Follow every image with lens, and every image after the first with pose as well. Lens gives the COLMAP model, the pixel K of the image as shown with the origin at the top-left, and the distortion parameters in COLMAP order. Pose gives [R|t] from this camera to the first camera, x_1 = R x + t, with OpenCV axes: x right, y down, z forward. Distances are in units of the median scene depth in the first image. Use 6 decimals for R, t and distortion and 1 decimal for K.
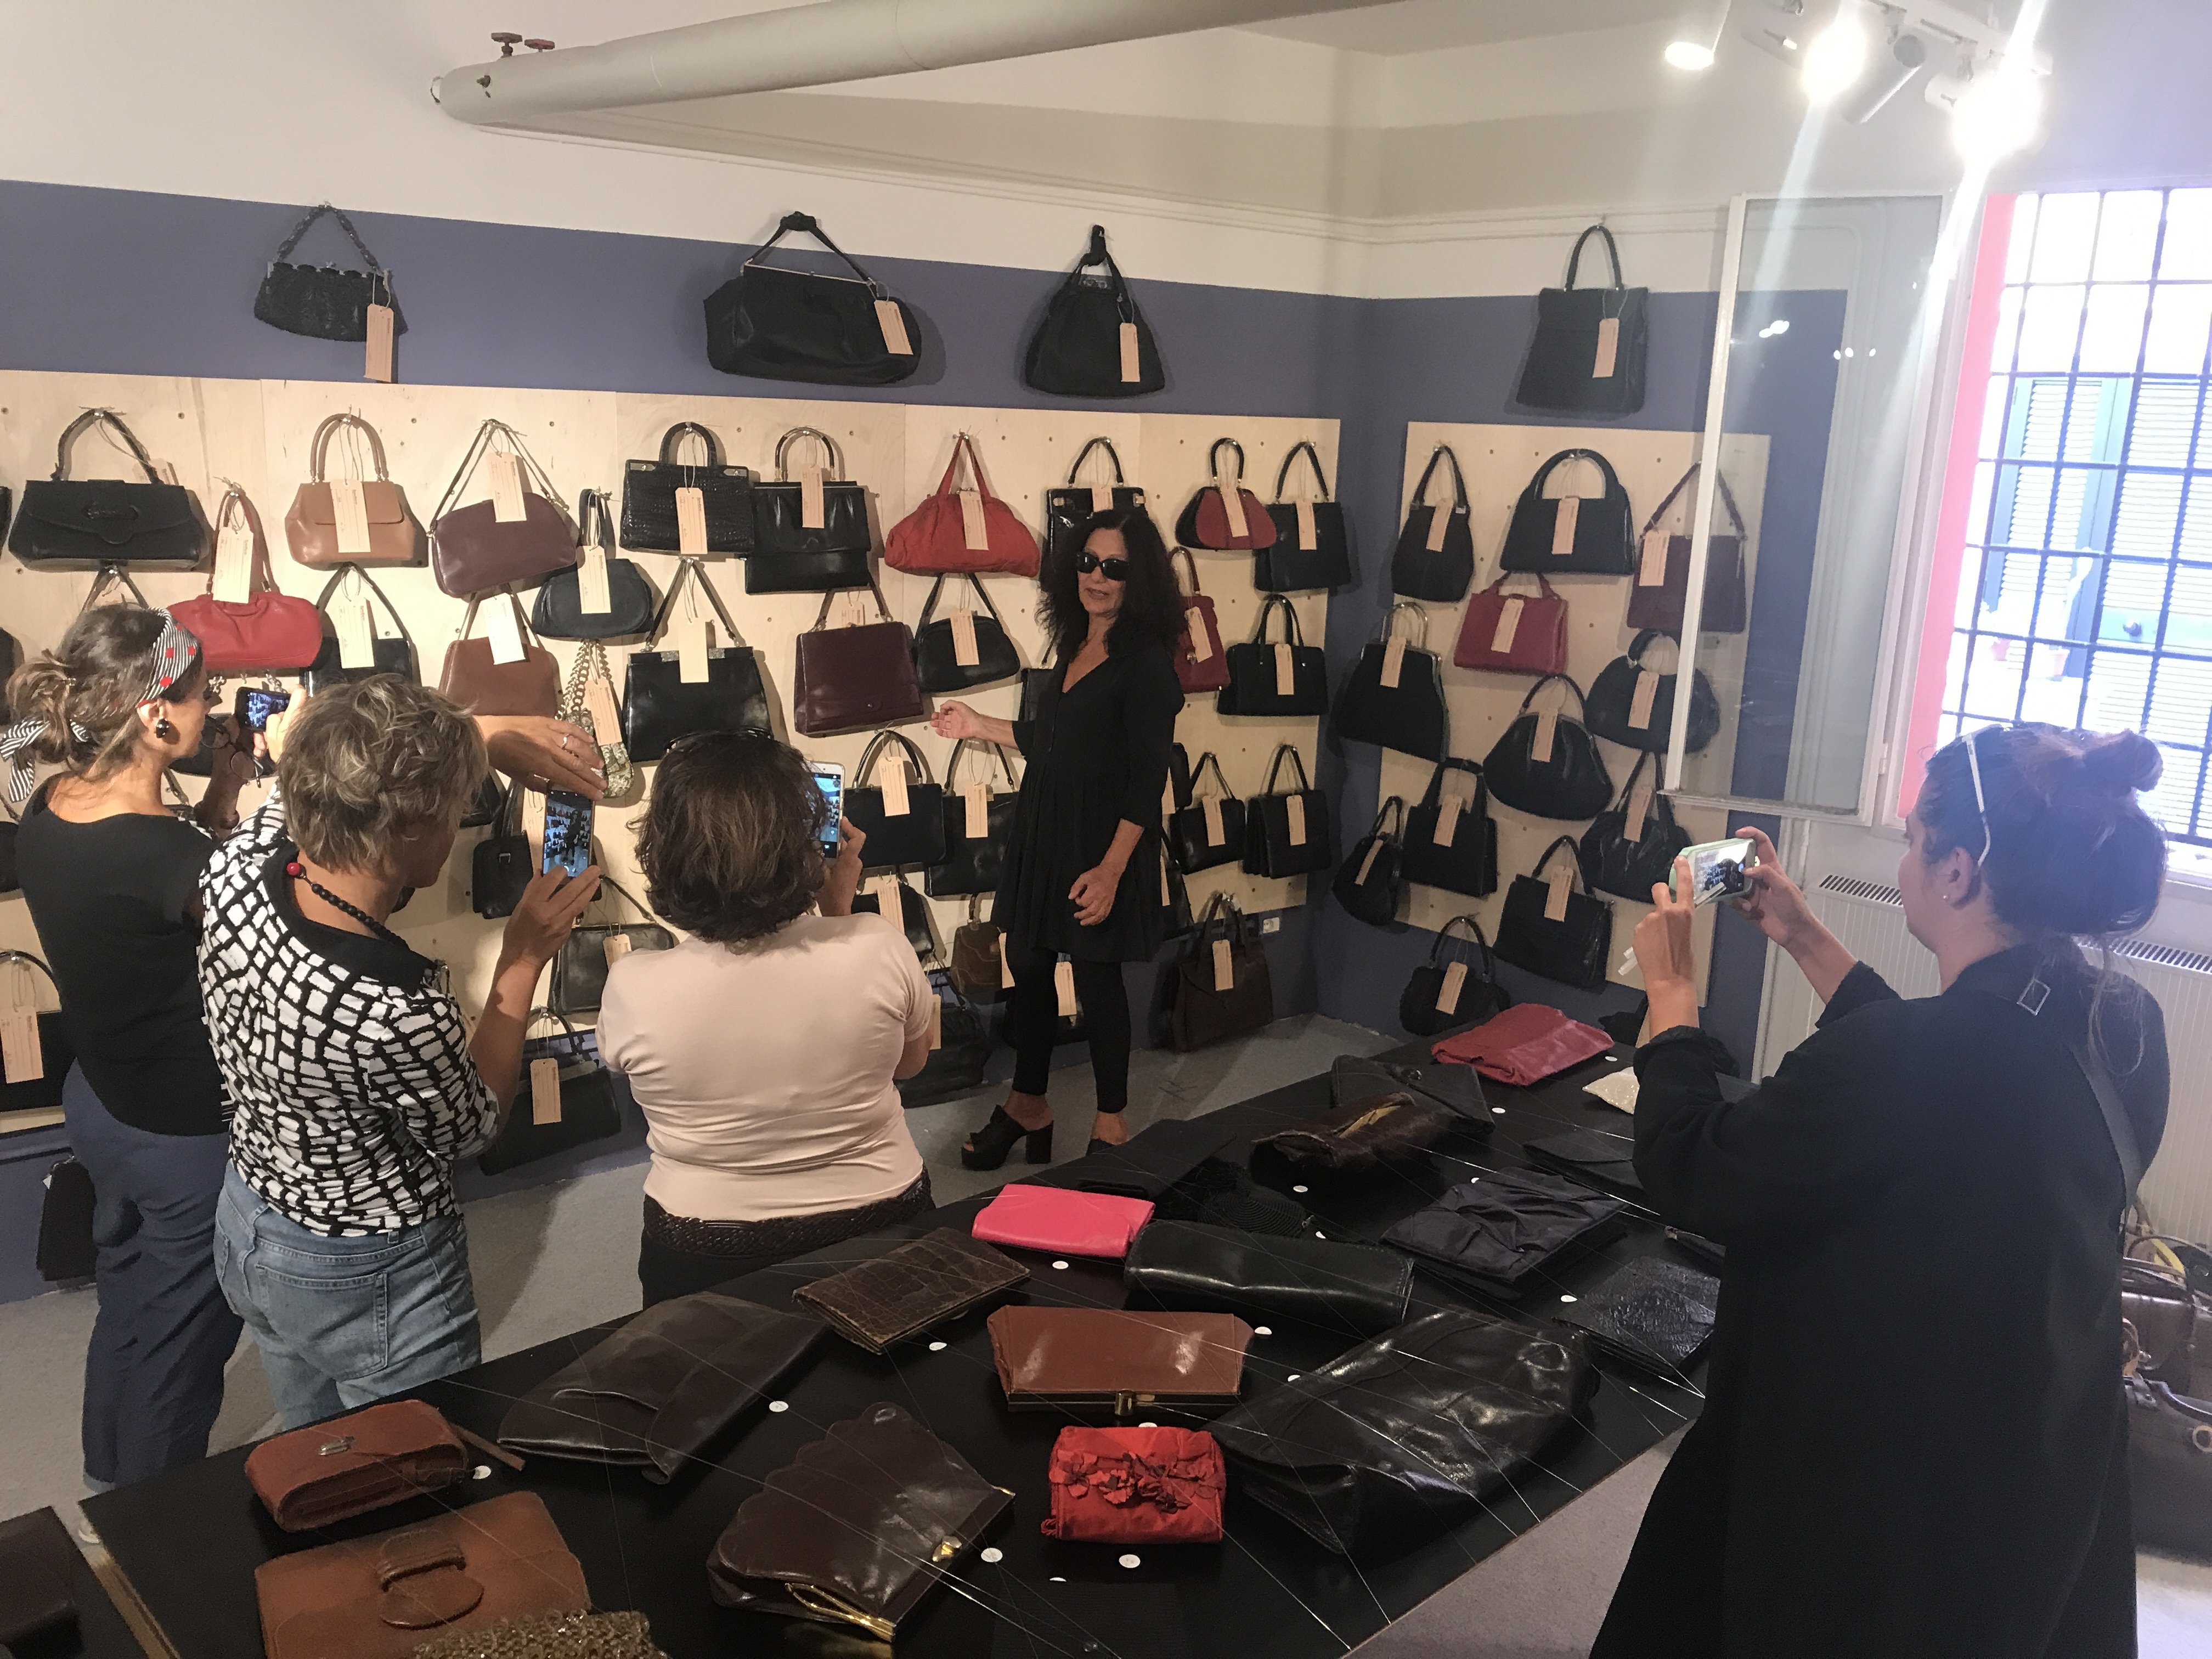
lens RADIAL K [[1808.6, 0, 1099.6], [0, 1808.6, 828.0], [0, 0, 1]] dist [0.016358, -0.015978]
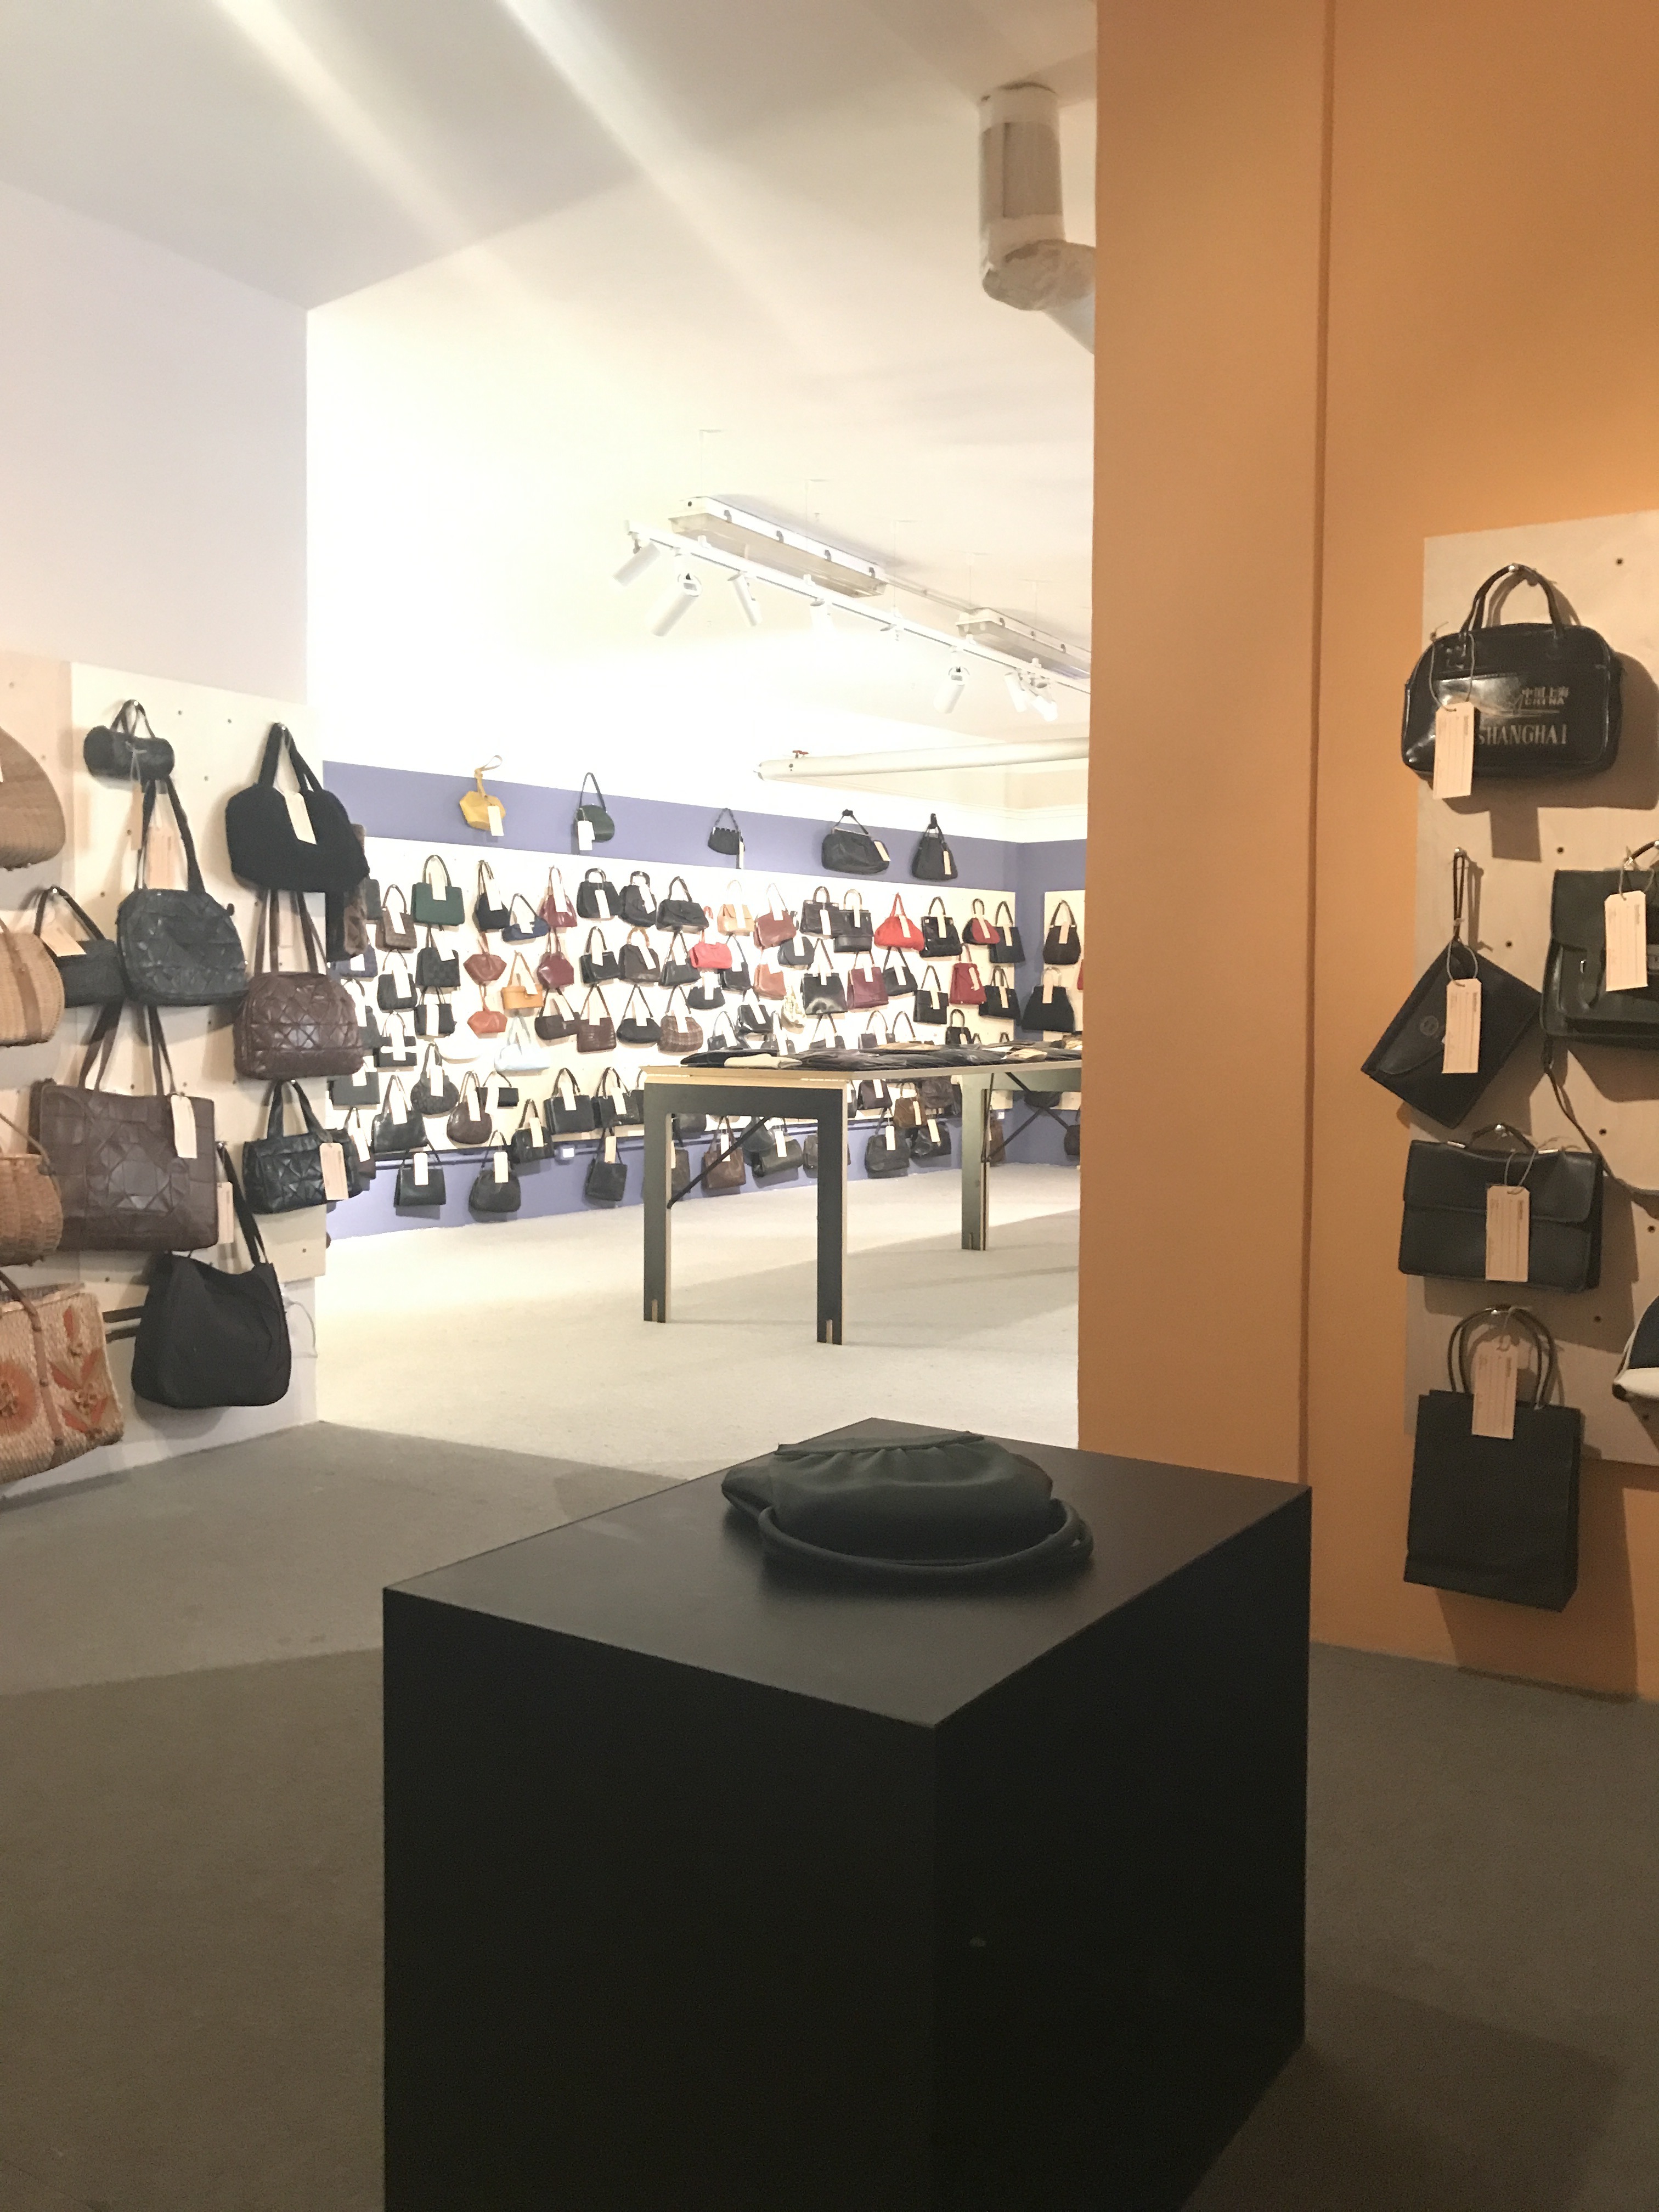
lens RADIAL K [[1808.6, 0, 818.7], [0, 1808.6, 1097.7], [0, 0, 1]] dist [0.016358, -0.015978]
pose [[0.973889, -0.045061, 0.222510, -0.712670], [0.082427, 0.983406, -0.161613, 0.431892], [-0.211535, 0.175734, 0.961442, -1.263608]]
